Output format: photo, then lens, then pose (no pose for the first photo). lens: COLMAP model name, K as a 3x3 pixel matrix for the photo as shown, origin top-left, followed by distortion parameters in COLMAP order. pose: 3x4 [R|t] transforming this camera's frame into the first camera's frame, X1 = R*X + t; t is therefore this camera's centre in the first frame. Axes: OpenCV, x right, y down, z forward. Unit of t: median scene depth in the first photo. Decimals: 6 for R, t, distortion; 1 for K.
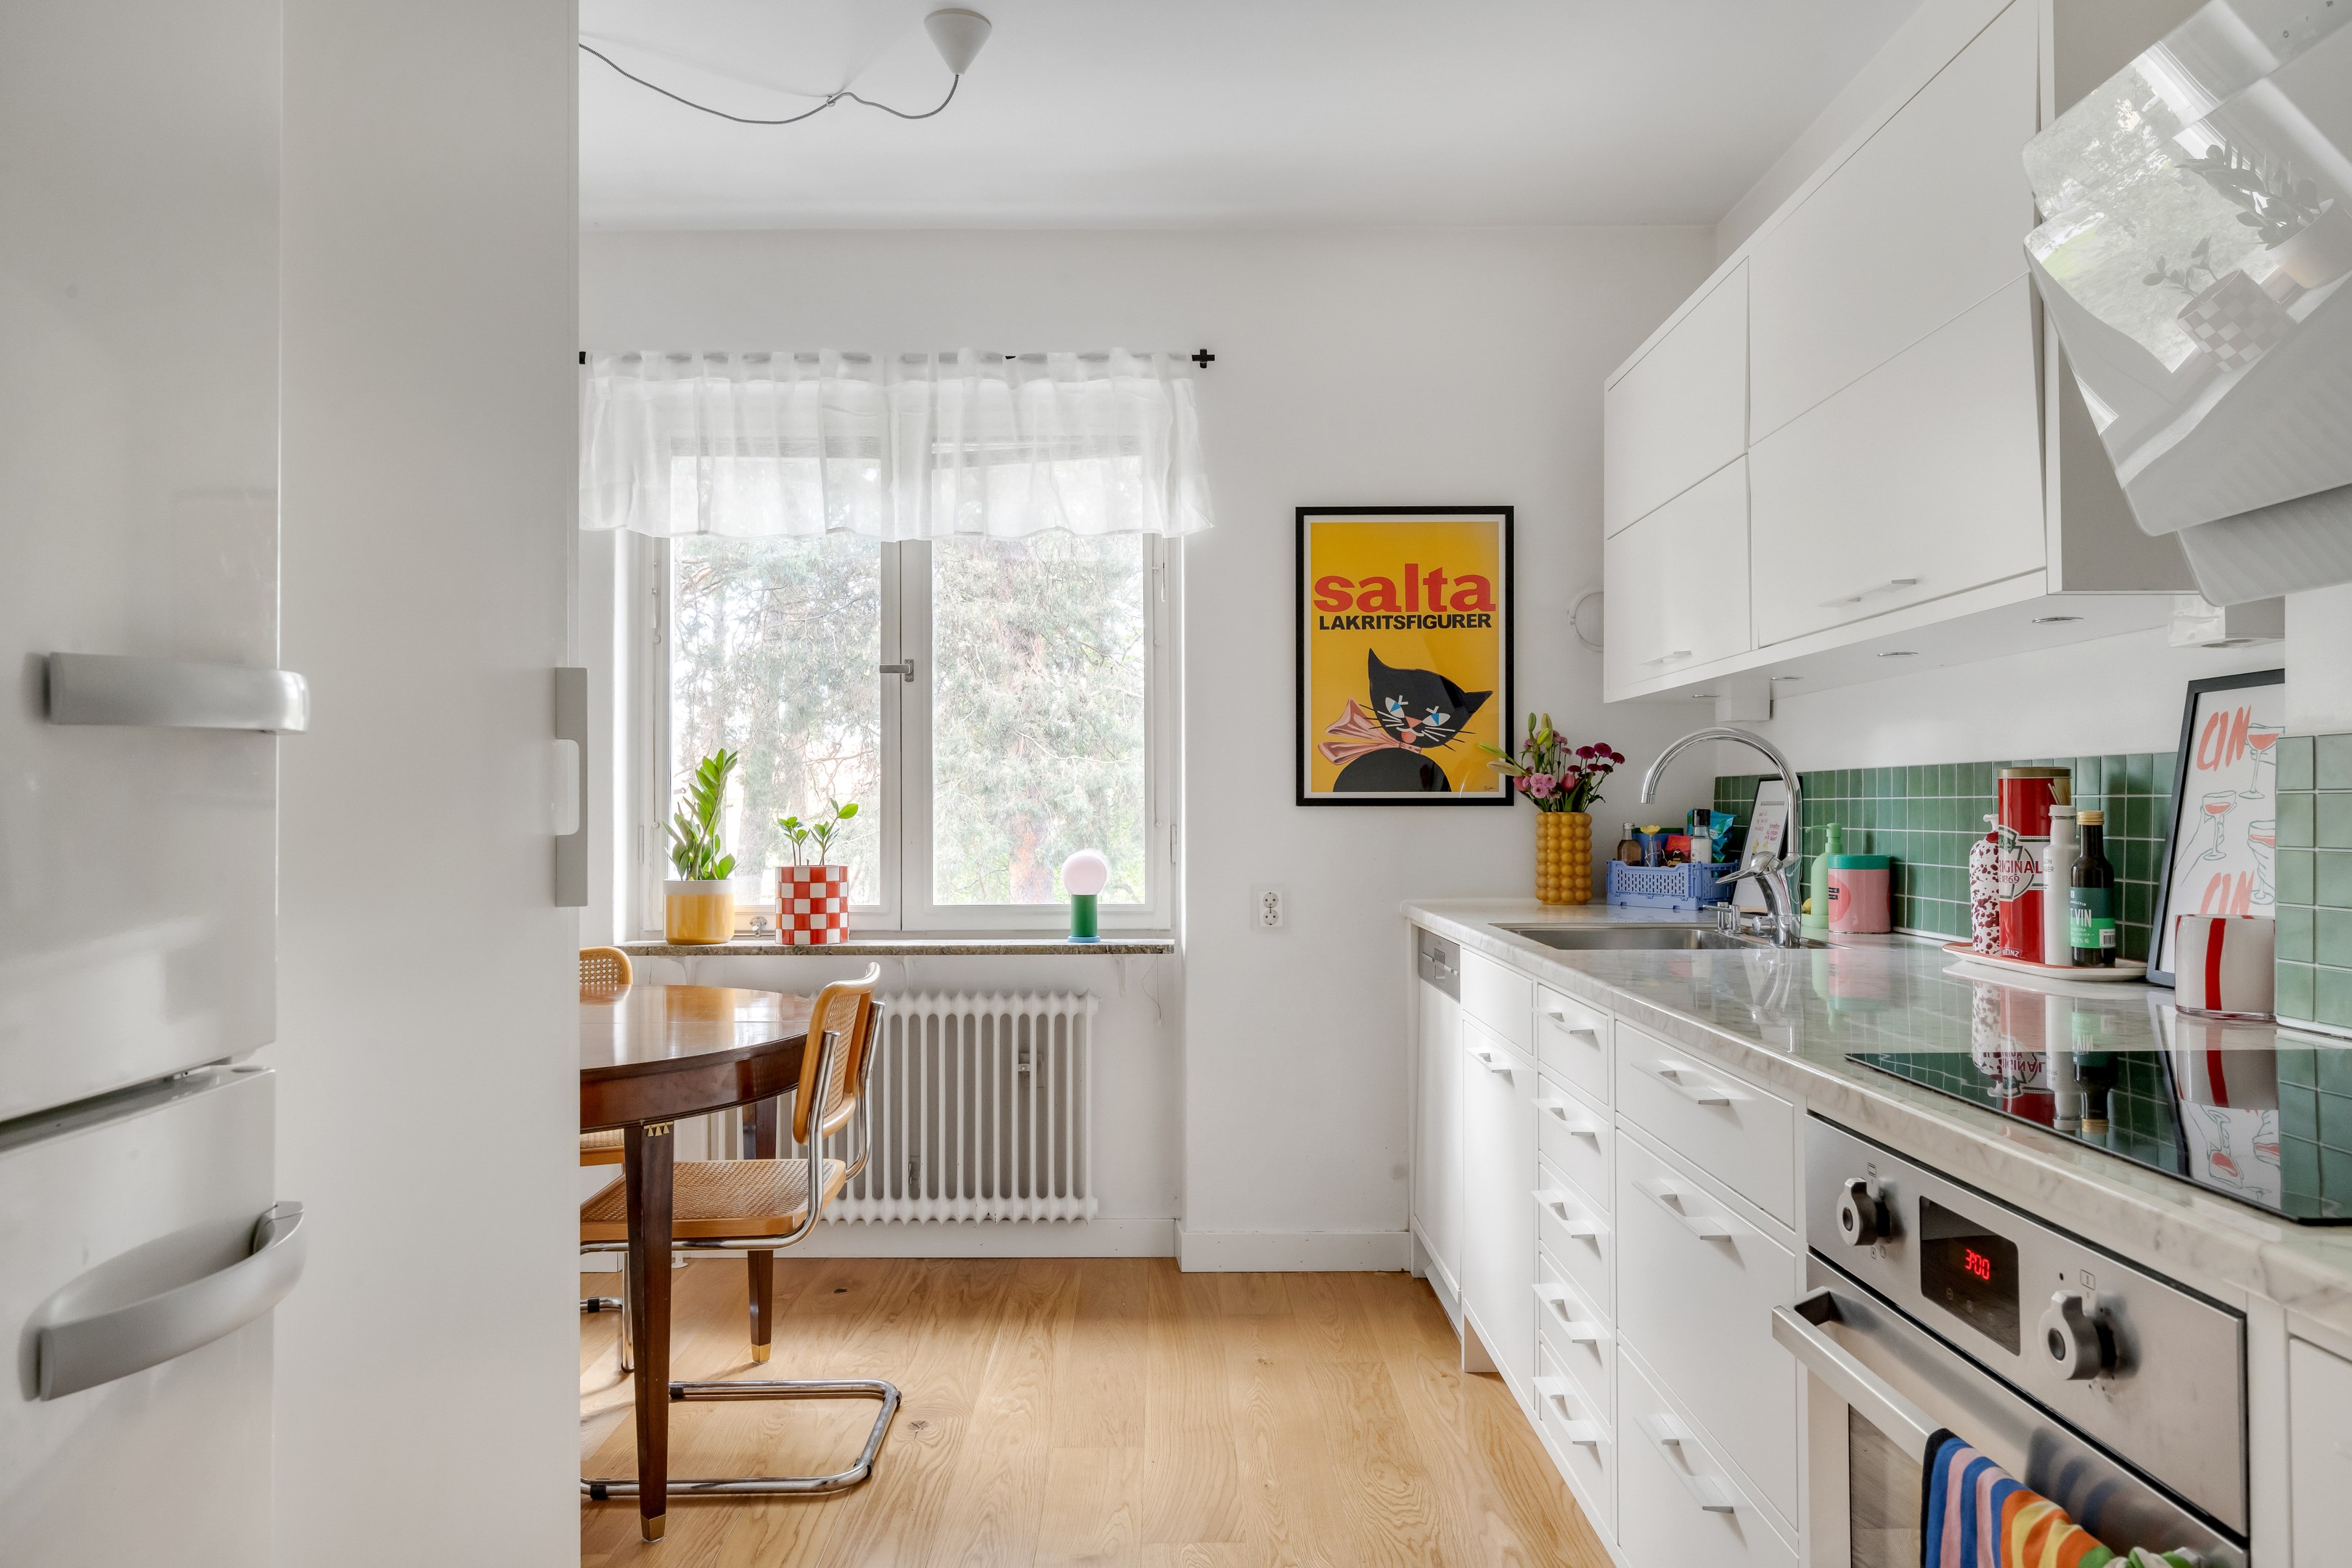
lens RADIAL K [[1644.2, 0, 1217.6], [0, 1644.2, 791.9], [0, 0, 1]] dist [-0.000140, -0.000652]
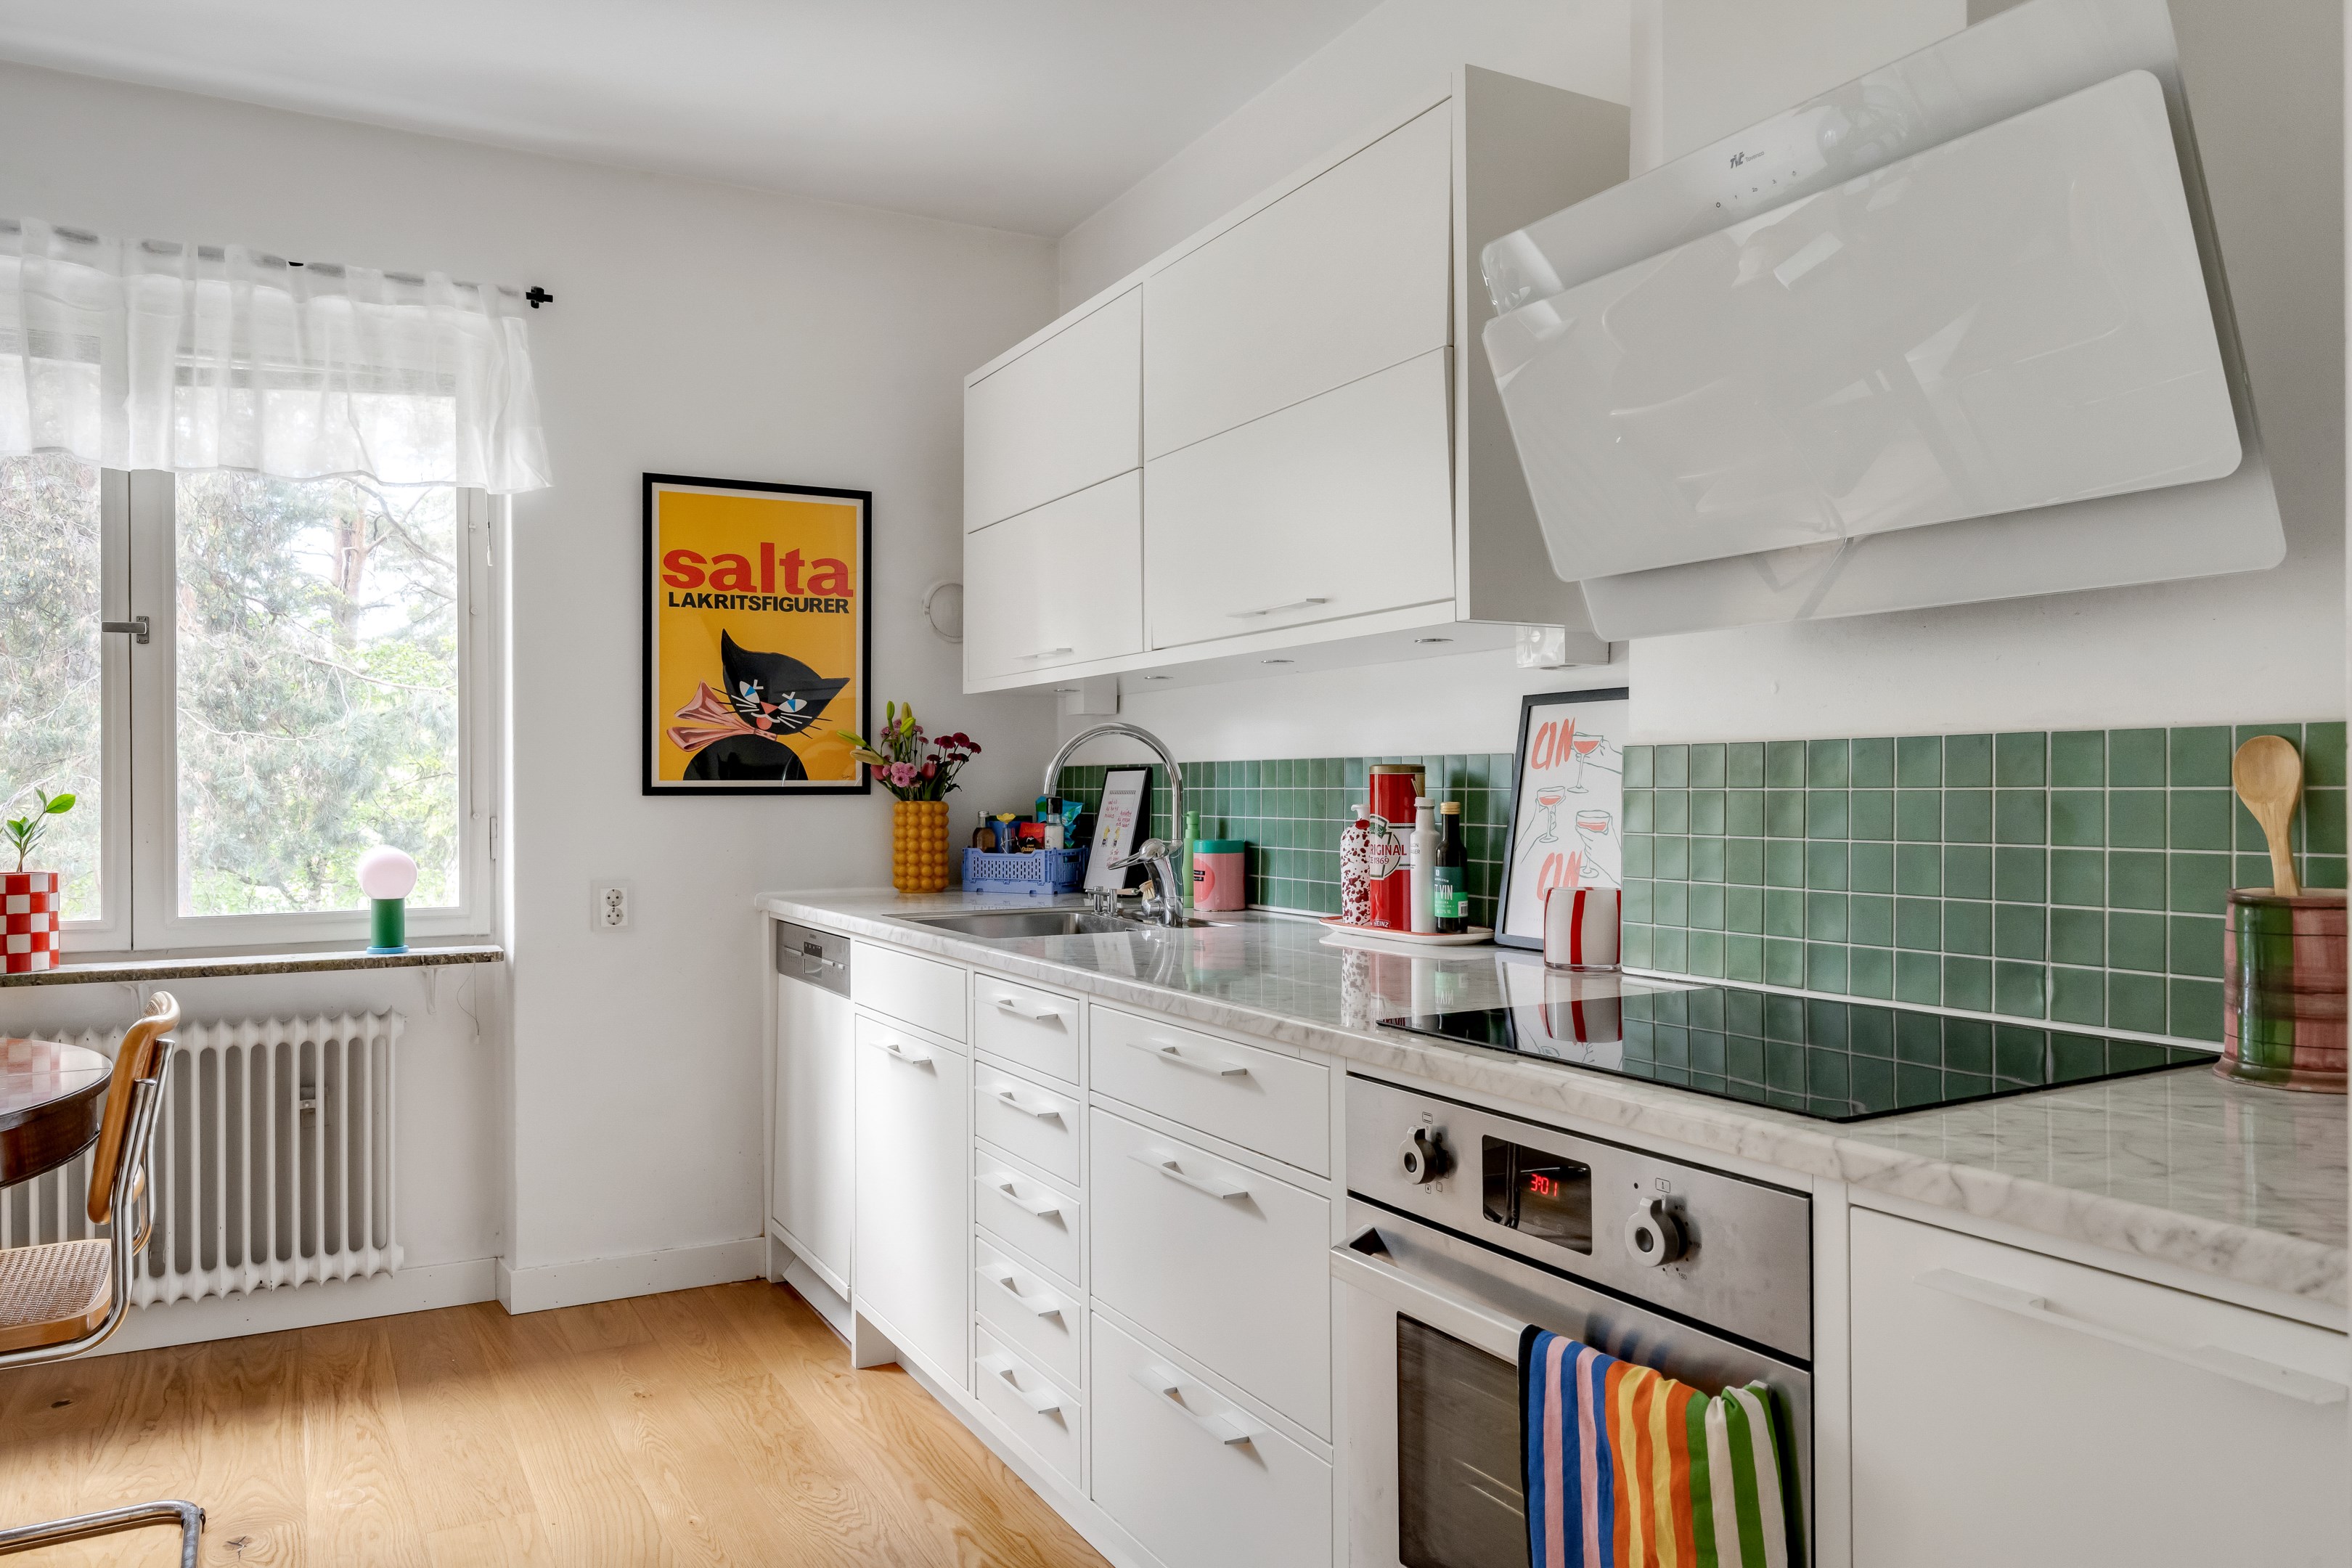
lens RADIAL K [[1644.2, 0, 1284.9], [0, 1644.2, 795.0], [0, 0, 1]] dist [-0.000140, -0.000652]
pose [[0.871159, -0.001848, 0.490998, -0.100243], [-0.004467, 0.999922, 0.011688, -0.004469], [-0.490981, -0.012375, 0.871082, 0.014869]]
